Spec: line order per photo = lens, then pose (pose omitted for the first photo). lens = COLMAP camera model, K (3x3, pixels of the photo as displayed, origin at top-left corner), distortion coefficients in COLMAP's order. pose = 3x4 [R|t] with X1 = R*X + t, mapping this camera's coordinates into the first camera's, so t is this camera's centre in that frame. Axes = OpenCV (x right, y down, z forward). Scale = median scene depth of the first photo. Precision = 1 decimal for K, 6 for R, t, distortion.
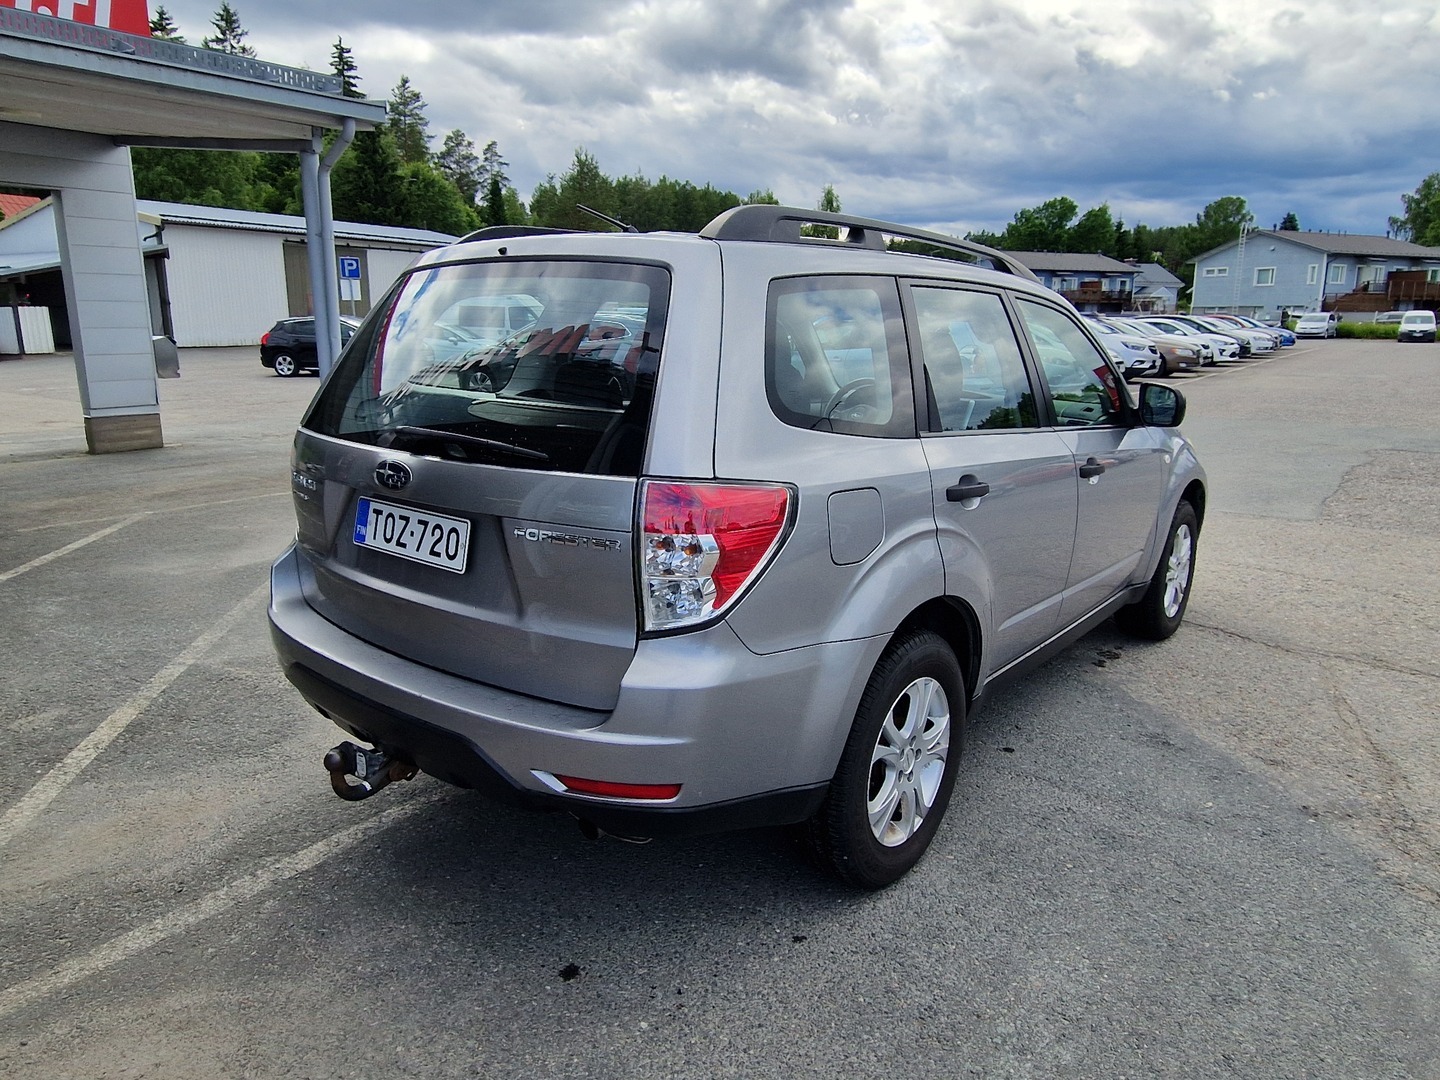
lens RADIAL K [[971.4, 0, 714.4], [0, 971.4, 537.4], [0, 0, 1]] dist [0.004001, -0.002868]
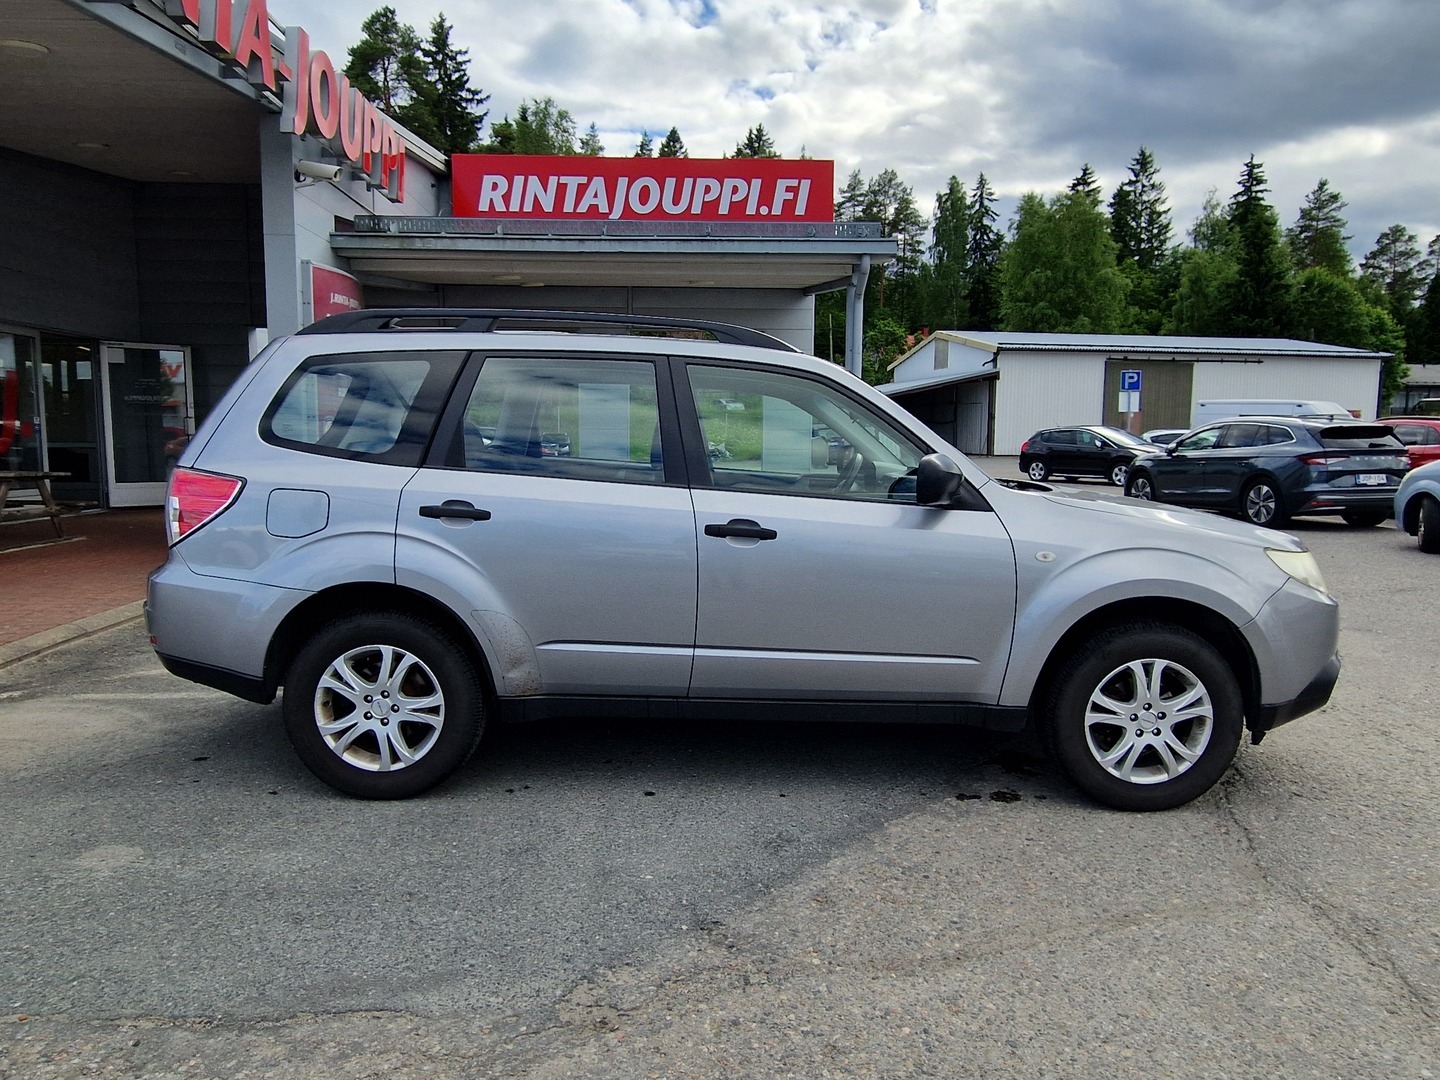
lens RADIAL K [[971.4, 0, 714.4], [0, 971.4, 537.4], [0, 0, 1]] dist [0.004001, -0.002868]
pose [[0.619419, 0.084405, -0.780510, 0.128938], [-0.176399, 0.983745, -0.033609, -0.002986], [0.764986, 0.158499, 0.624240, 0.041989]]
